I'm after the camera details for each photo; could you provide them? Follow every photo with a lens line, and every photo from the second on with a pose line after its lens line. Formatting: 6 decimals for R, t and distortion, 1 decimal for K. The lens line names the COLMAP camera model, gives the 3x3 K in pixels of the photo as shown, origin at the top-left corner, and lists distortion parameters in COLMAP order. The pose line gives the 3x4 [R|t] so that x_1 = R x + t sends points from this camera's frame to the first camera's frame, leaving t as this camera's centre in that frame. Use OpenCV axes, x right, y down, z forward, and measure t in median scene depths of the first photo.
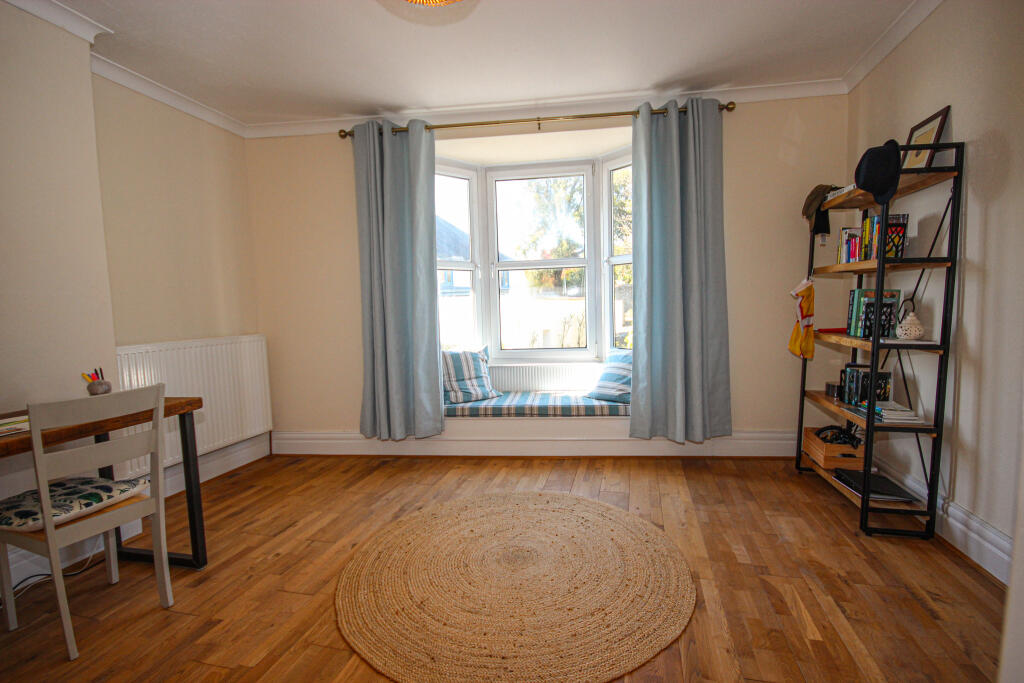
lens RADIAL K [[479.9, 0, 515.6], [0, 479.9, 341.0], [0, 0, 1]] dist [0.001182, -0.003604]
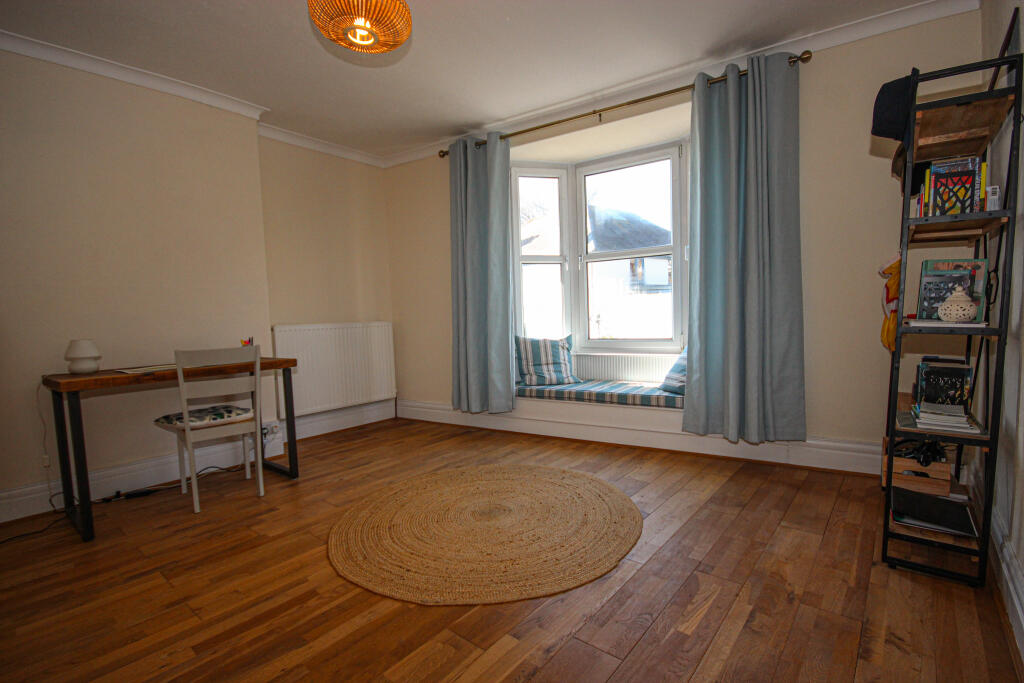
lens RADIAL K [[479.9, 0, 510.7], [0, 479.9, 340.6], [0, 0, 1]] dist [0.001182, -0.003604]
pose [[0.897942, 0.023537, -0.439484, 0.359612], [-0.024212, 0.999699, 0.004070, 0.028091], [0.439448, 0.006986, 0.898241, 0.001841]]
